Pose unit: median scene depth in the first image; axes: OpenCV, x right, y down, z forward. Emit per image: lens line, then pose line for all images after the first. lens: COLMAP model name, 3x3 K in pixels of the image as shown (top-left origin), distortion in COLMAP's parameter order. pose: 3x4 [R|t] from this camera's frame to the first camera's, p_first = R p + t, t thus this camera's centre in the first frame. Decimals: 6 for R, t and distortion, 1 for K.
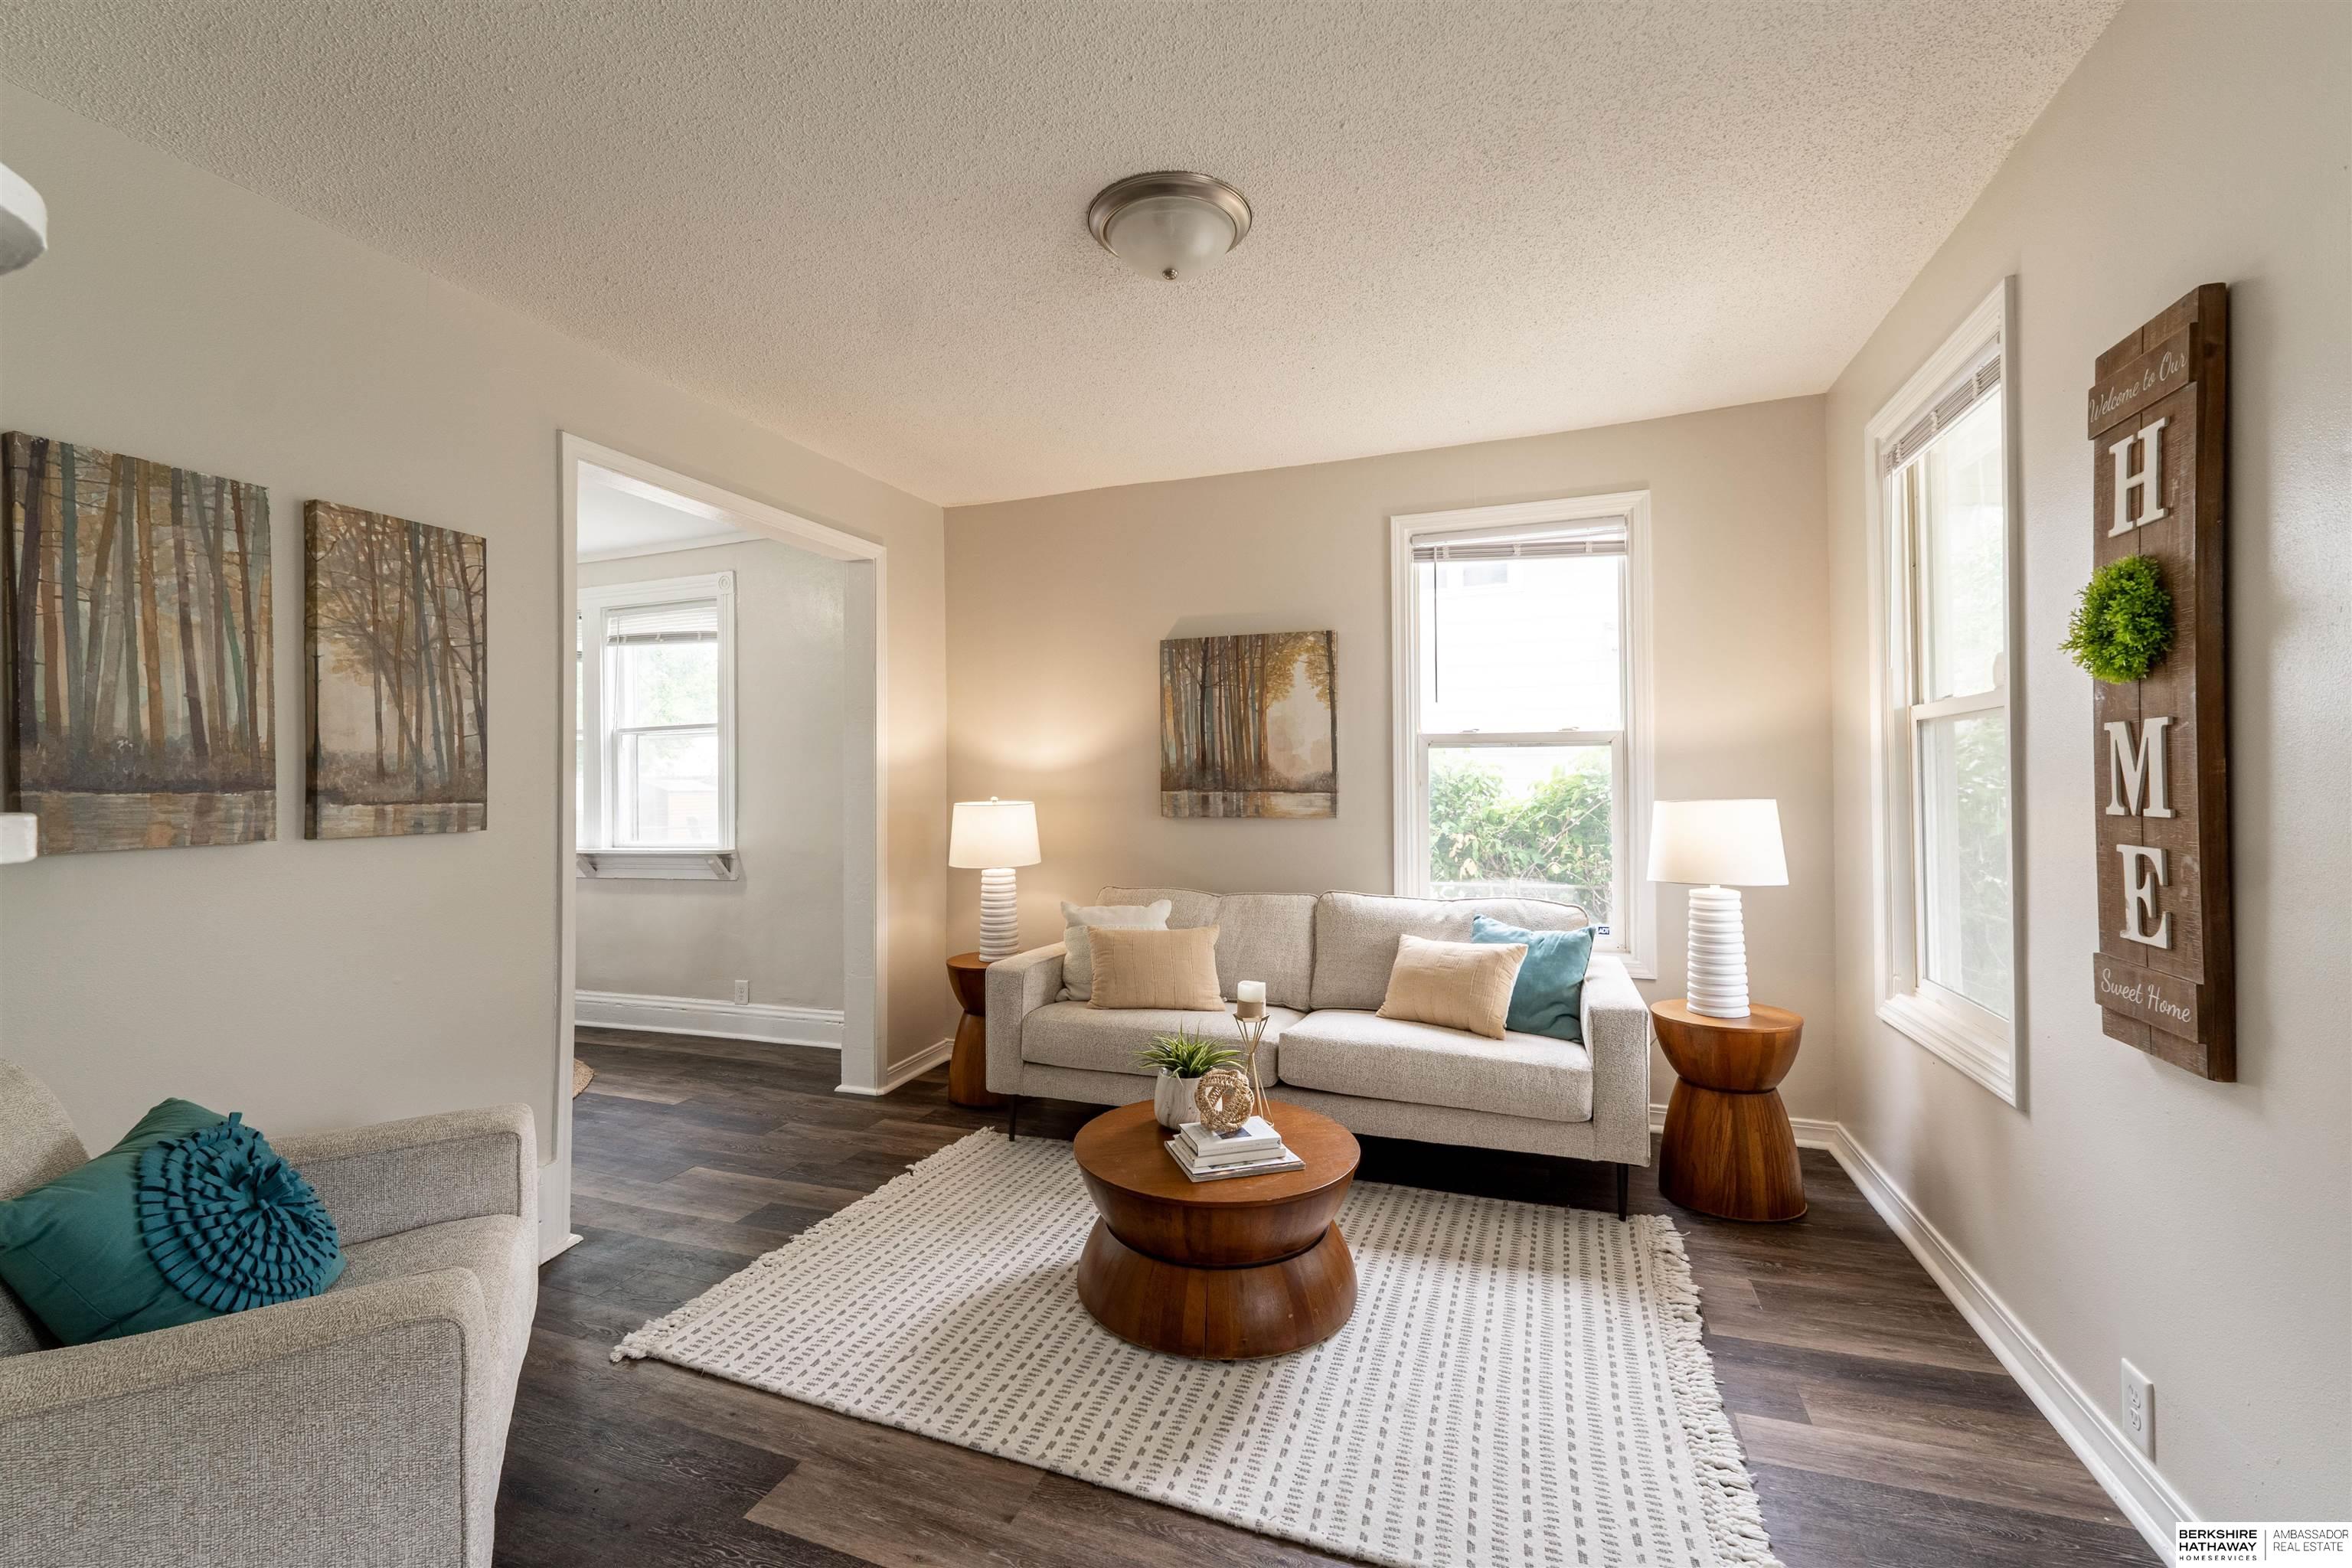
lens RADIAL K [[1012.0, 0, 1164.7], [0, 1012.0, 784.0], [0, 0, 1]] dist [0.010374, -0.000458]
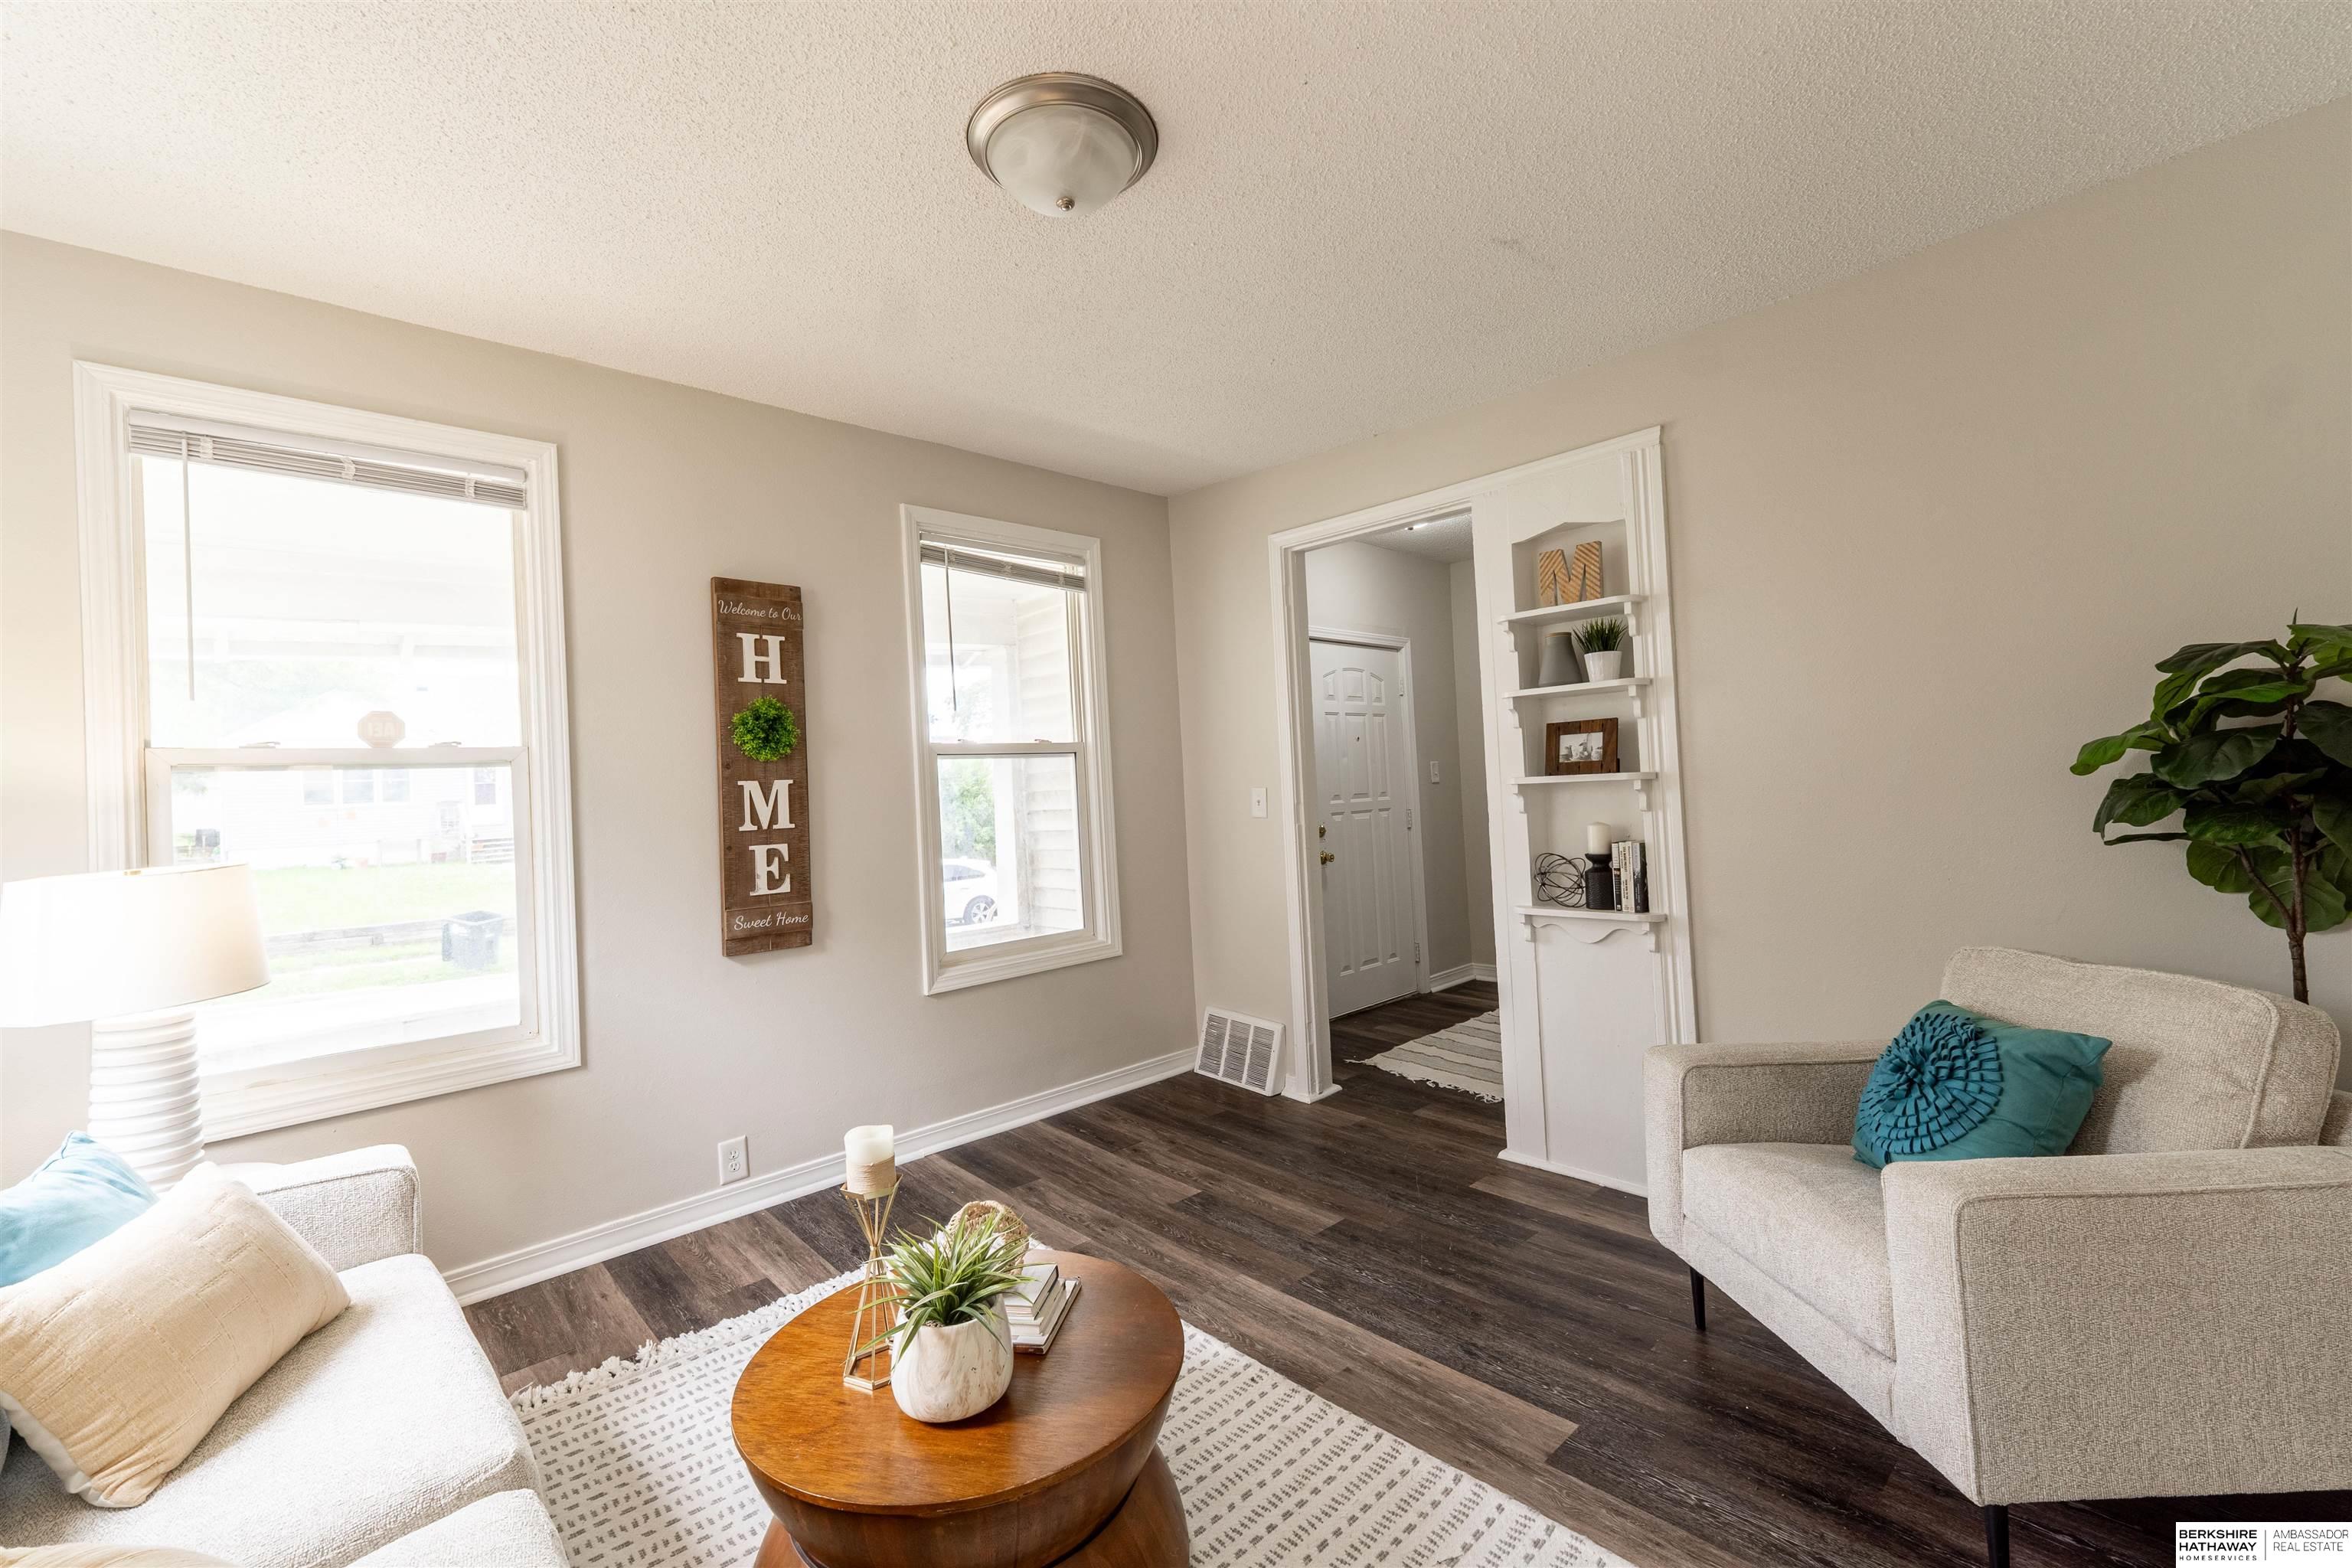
lens RADIAL K [[996.1, 0, 1176.0], [0, 996.1, 784.0], [0, 0, 1]] dist [0.010430, -0.000189]
pose [[-0.903899, 0.044166, 0.425459, -0.454901], [0.034832, 0.998952, -0.029698, 0.023888], [-0.426325, -0.012024, -0.904490, 1.942213]]
